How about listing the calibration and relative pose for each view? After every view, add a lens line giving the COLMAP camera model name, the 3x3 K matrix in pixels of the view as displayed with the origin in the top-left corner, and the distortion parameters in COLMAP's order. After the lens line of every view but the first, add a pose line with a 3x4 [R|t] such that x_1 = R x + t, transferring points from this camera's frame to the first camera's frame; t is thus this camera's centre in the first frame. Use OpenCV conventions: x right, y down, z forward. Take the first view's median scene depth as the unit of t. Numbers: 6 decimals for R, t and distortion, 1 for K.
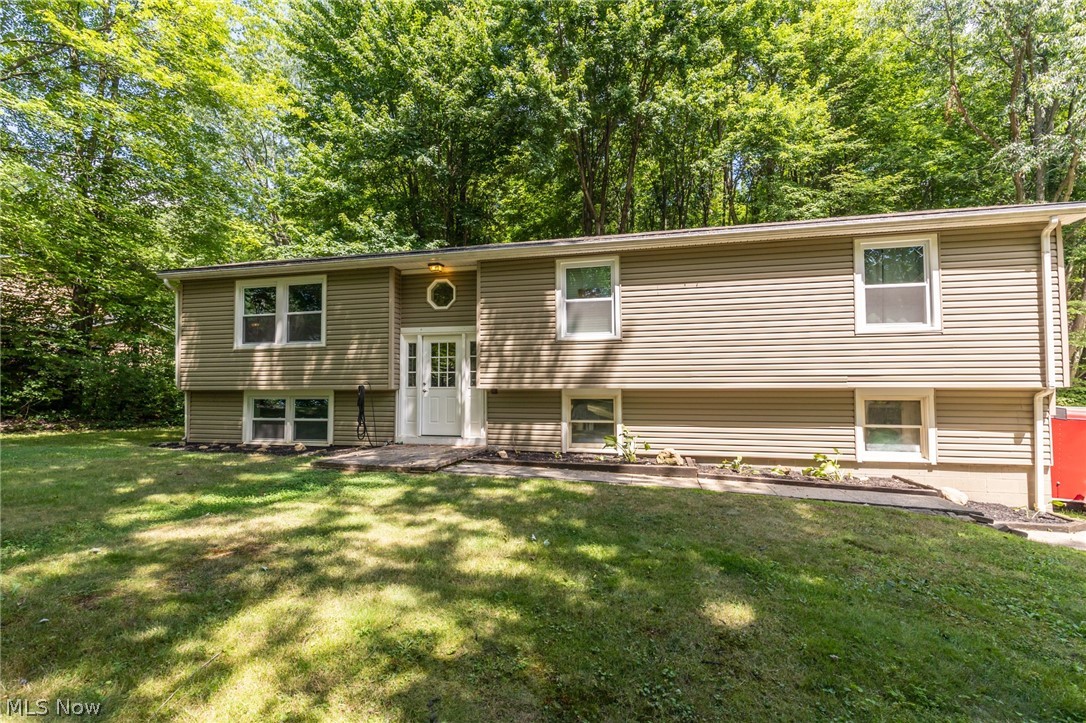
lens RADIAL K [[485.4, 0, 539.6], [0, 485.4, 363.6], [0, 0, 1]] dist [0.004125, 0.000318]
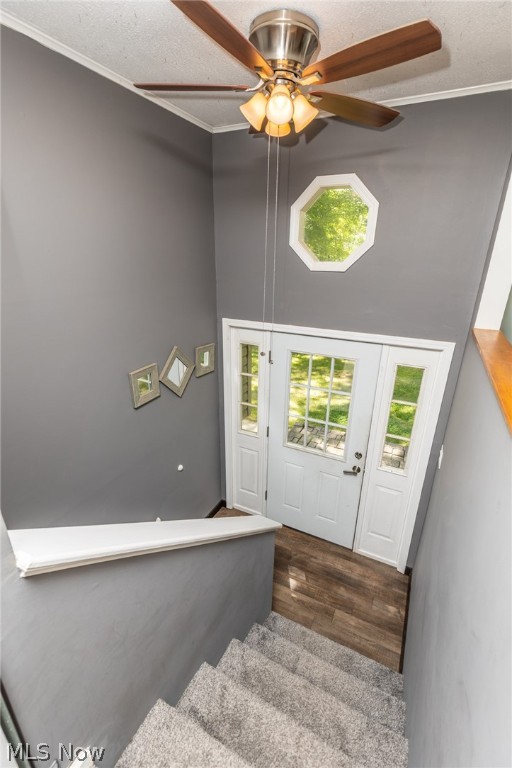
lens RADIAL K [[343.3, 0, 256.0], [0, 343.3, 384.0], [0, 0, 1]] dist [0.004125, 0.000318]
pose [[0.972922, 0.101841, -0.207489, -0.208464], [-0.012365, 0.919345, 0.393258, -0.147396], [0.230803, -0.380044, 0.895710, 0.780427]]
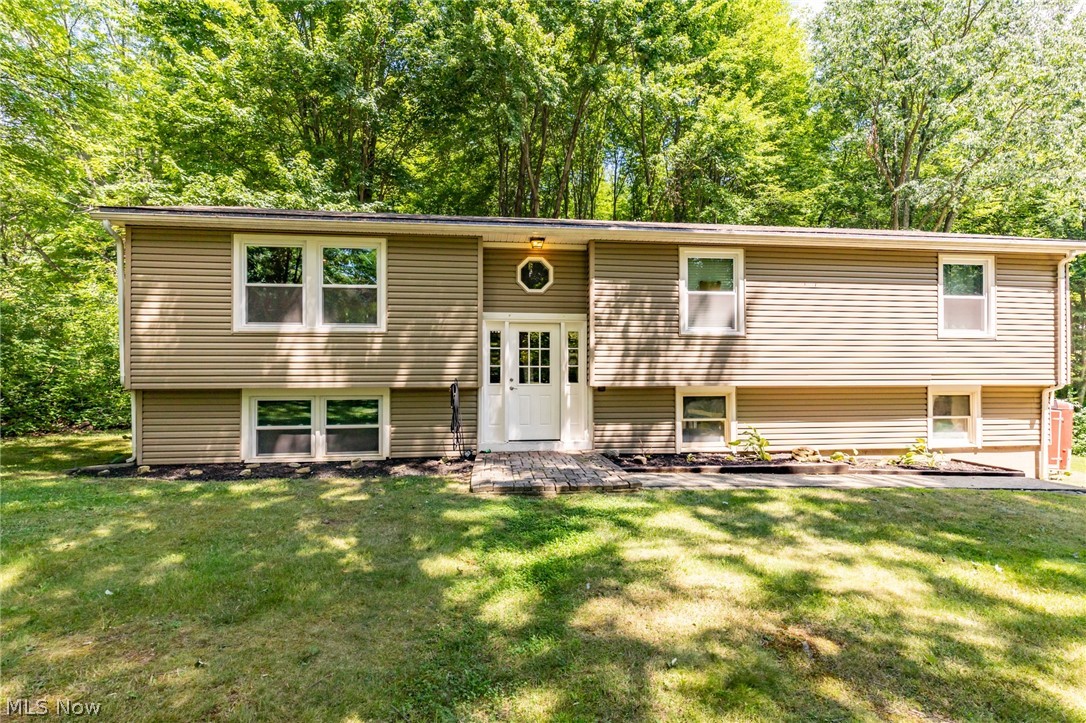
lens RADIAL K [[499.4, 0, 543.0], [0, 499.4, 361.5], [0, 0, 1]] dist [0.004631, -0.000048]
pose [[0.938484, 0.008520, 0.345219, -0.535259], [-0.019818, 0.999377, 0.029213, -0.018237], [-0.344755, -0.034257, 0.938067, 0.184094]]
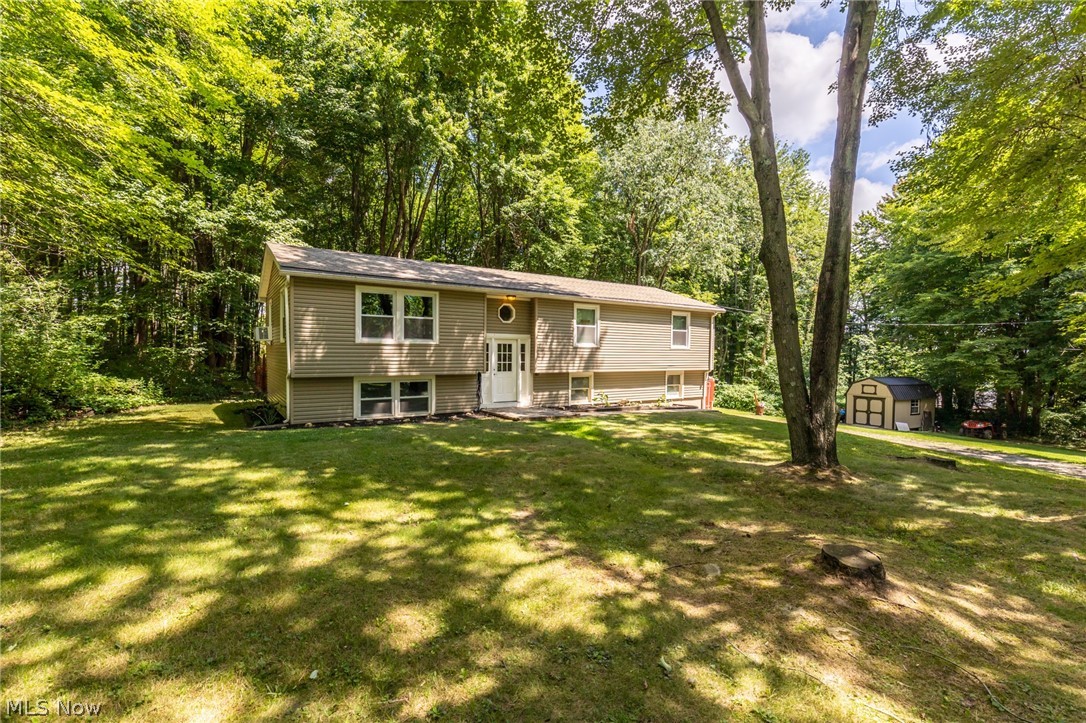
lens RADIAL K [[493.4, 0, 543.0], [0, 493.4, 361.5], [0, 0, 1]] dist [0.009613, 0.000523]
pose [[0.675929, -0.003138, 0.736960, -1.432563], [-0.047817, 0.997697, 0.048105, -0.075094], [-0.735414, -0.067755, 0.674222, -0.204235]]
